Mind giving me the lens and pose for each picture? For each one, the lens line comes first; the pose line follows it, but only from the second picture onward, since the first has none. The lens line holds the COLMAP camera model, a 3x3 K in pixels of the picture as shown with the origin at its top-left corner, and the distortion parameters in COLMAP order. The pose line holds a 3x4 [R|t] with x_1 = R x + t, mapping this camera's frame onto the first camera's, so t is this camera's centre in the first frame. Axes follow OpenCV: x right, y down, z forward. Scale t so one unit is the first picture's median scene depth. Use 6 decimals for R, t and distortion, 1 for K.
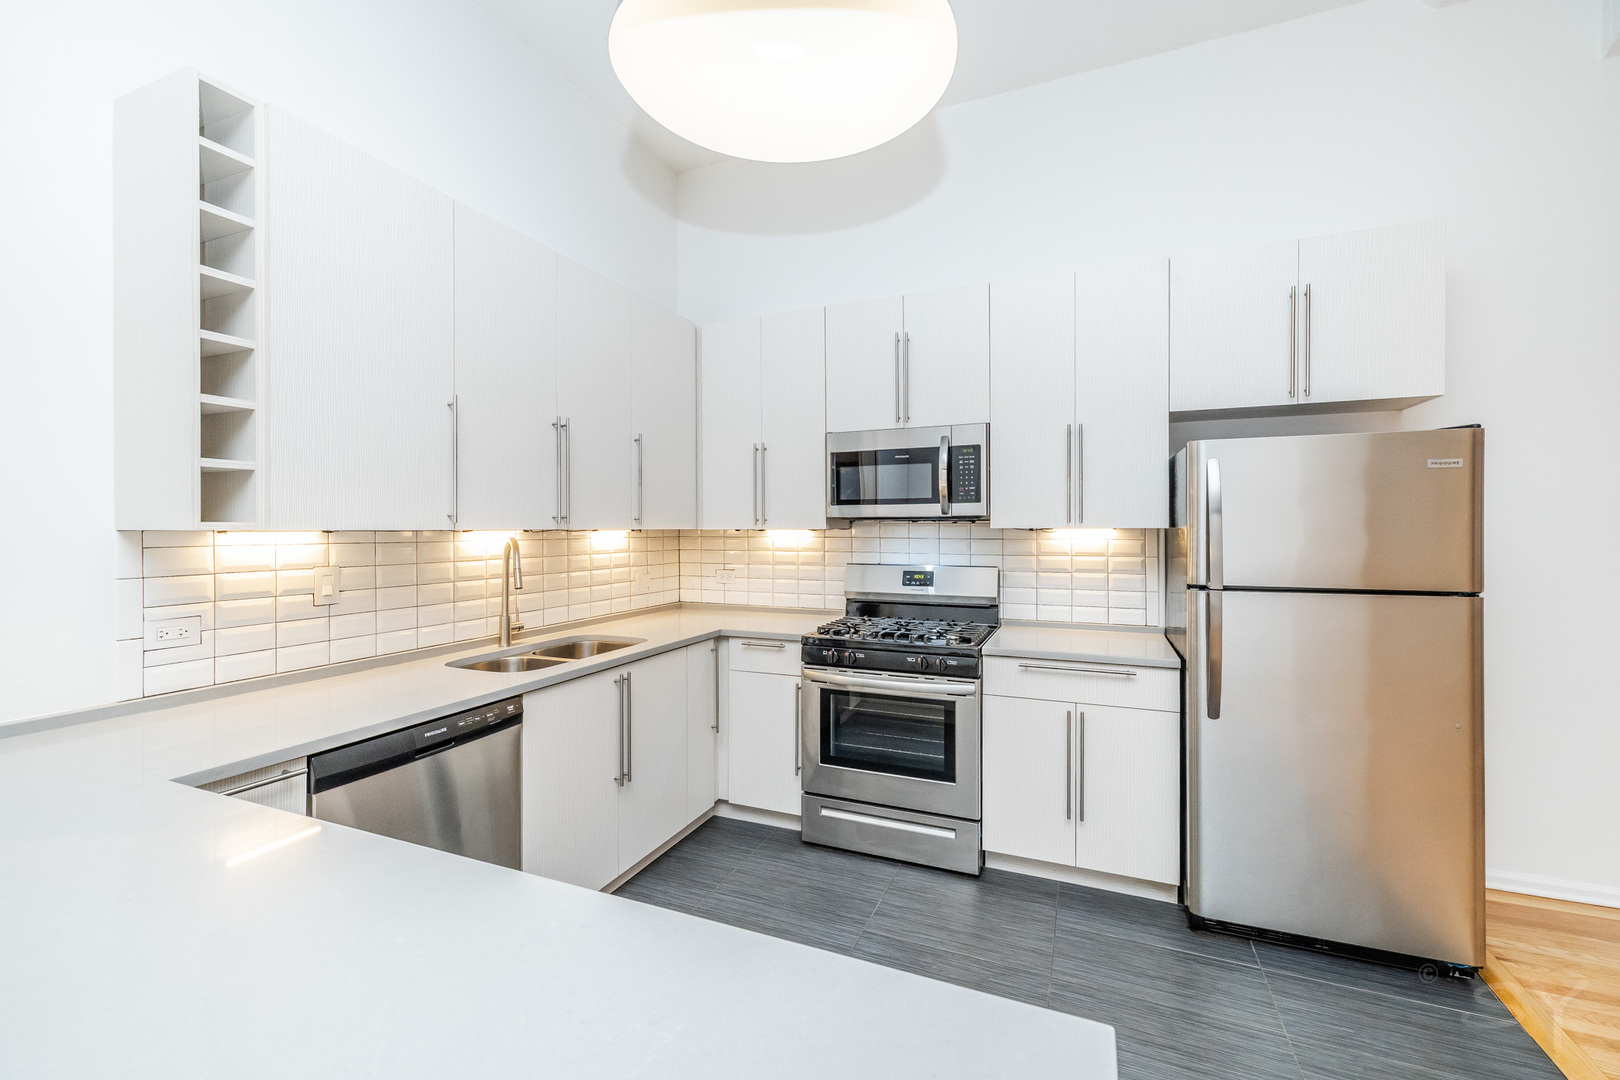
lens RADIAL K [[686.1, 0, 799.2], [0, 686.1, 519.9], [0, 0, 1]] dist [0.000932, 0.000121]
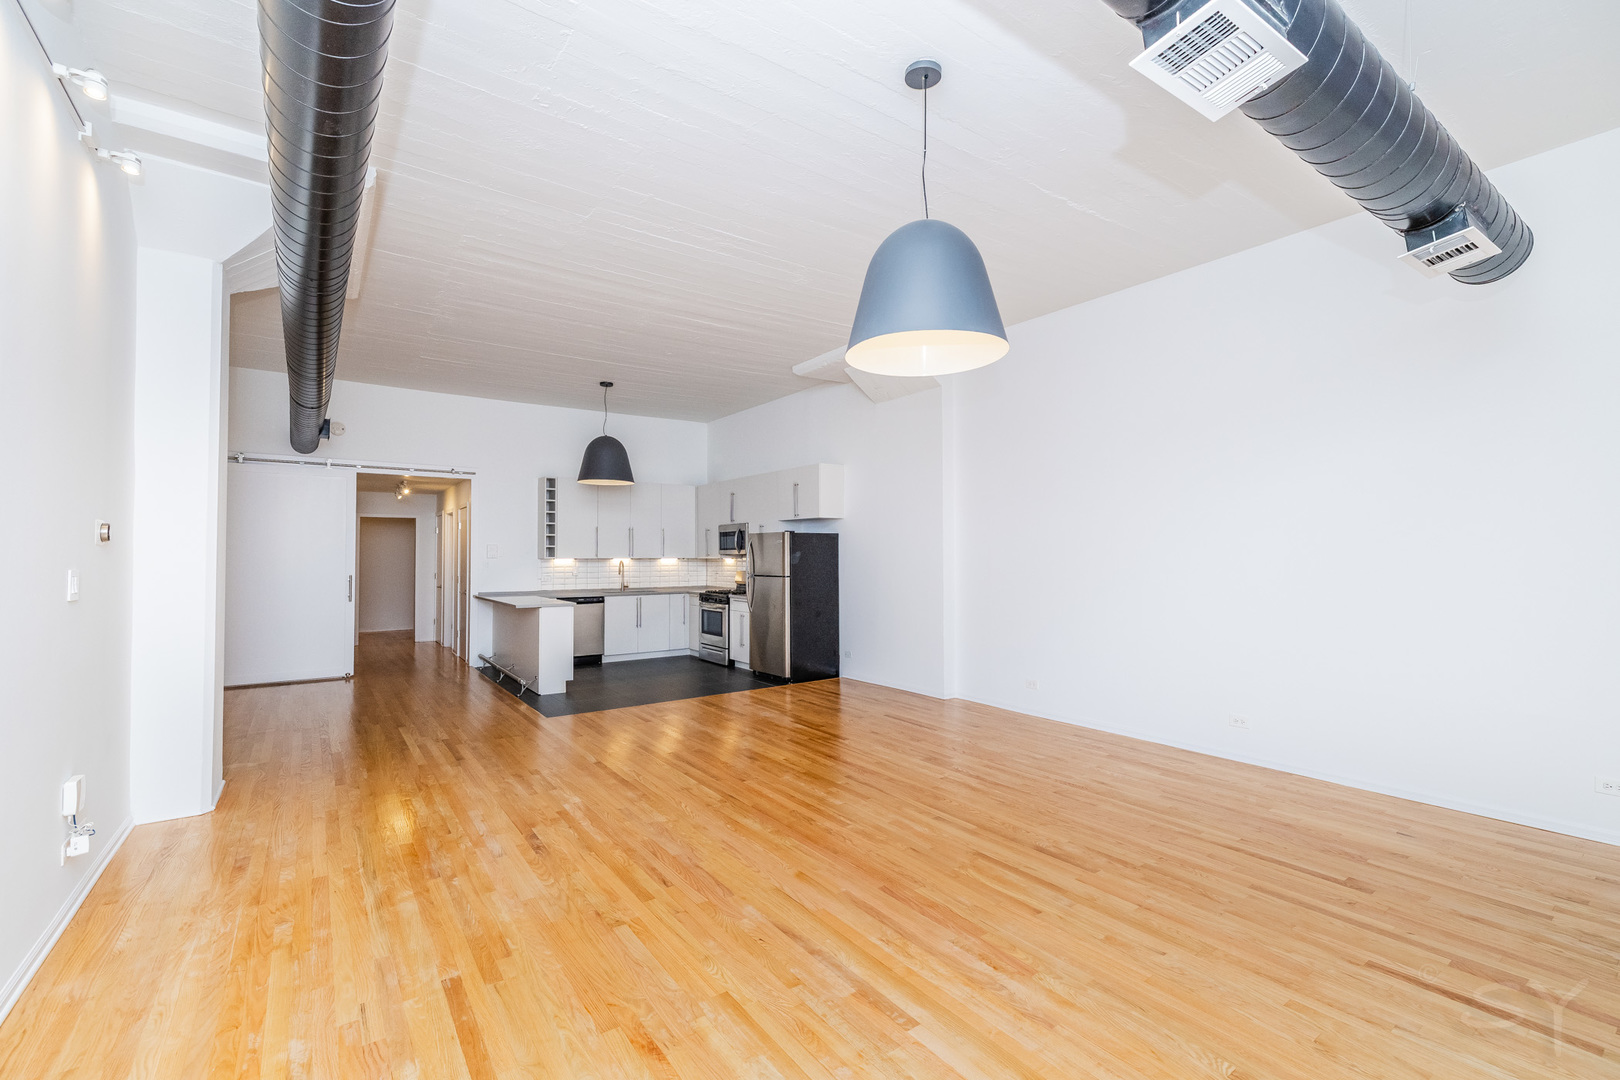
lens RADIAL K [[686.1, 0, 802.5], [0, 686.1, 542.3], [0, 0, 1]] dist [0.000932, 0.000121]
pose [[0.858171, -0.007862, -0.513303, 2.177145], [0.002950, 0.999942, -0.010383, -0.027091], [0.513355, 0.007397, 0.858145, -1.558989]]
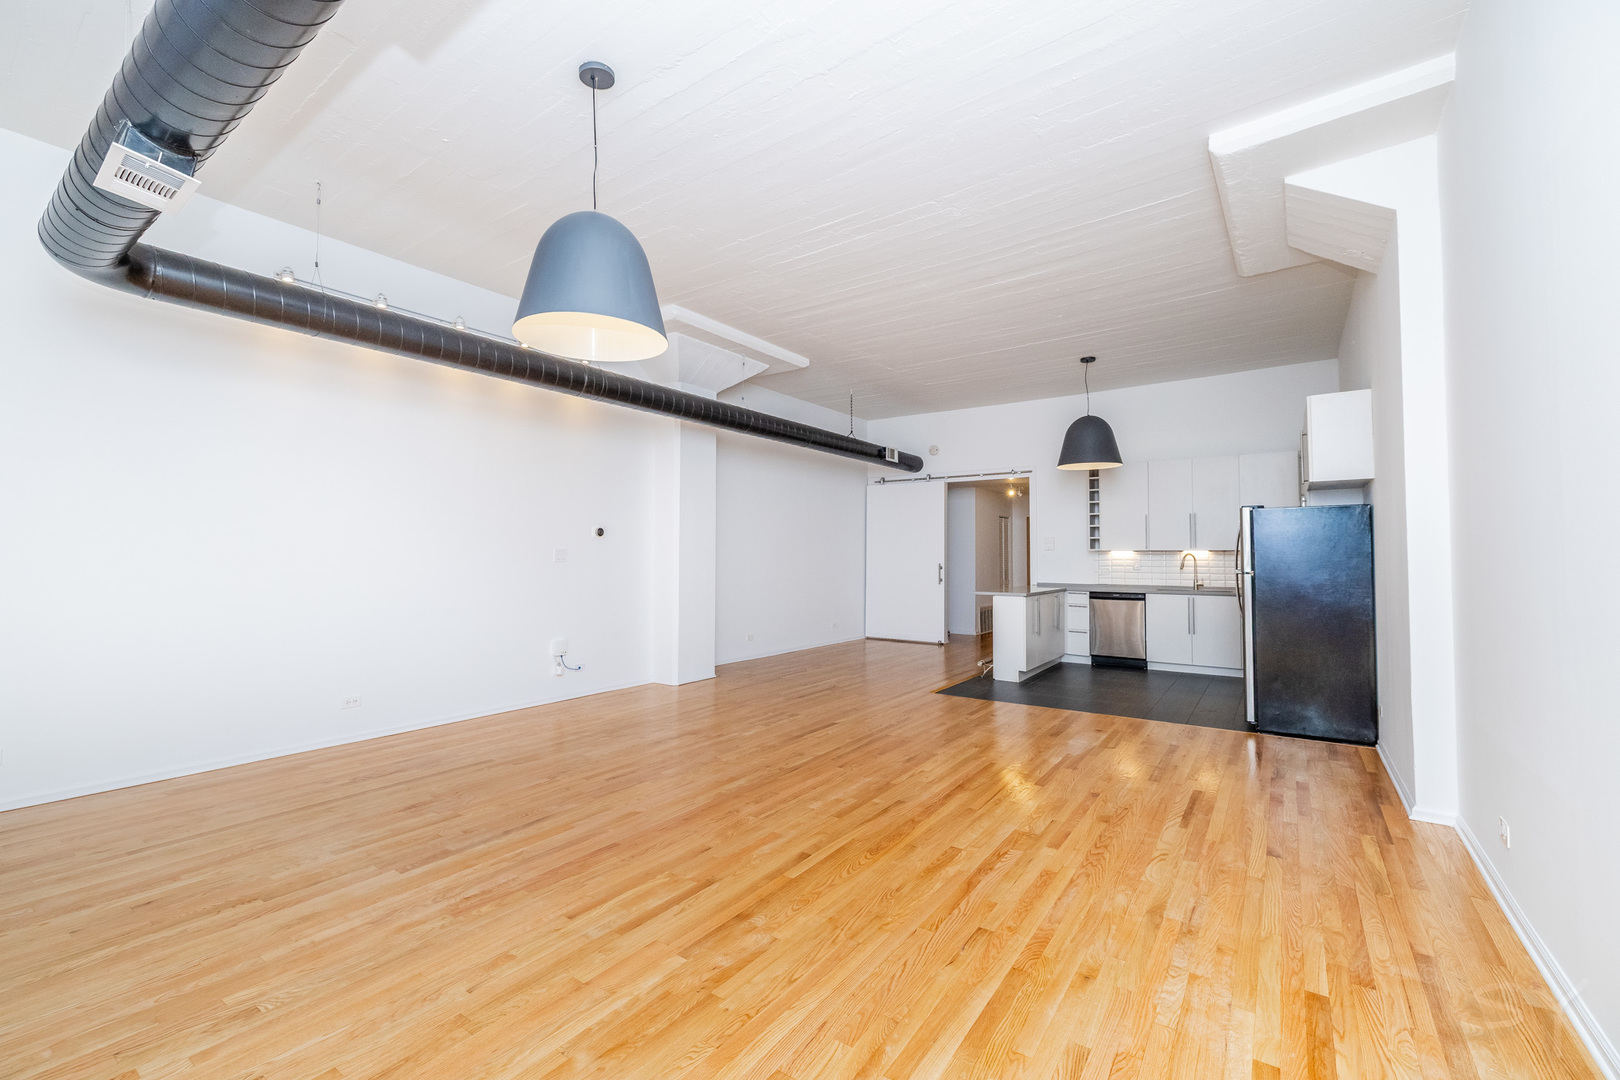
lens RADIAL K [[686.1, 0, 800.5], [0, 686.1, 522.9], [0, 0, 1]] dist [0.000932, 0.000121]
pose [[-0.197748, -0.043859, -0.979271, 2.789418], [0.003687, 0.998958, -0.045485, 0.024141], [0.980246, -0.012605, -0.197381, -0.072363]]
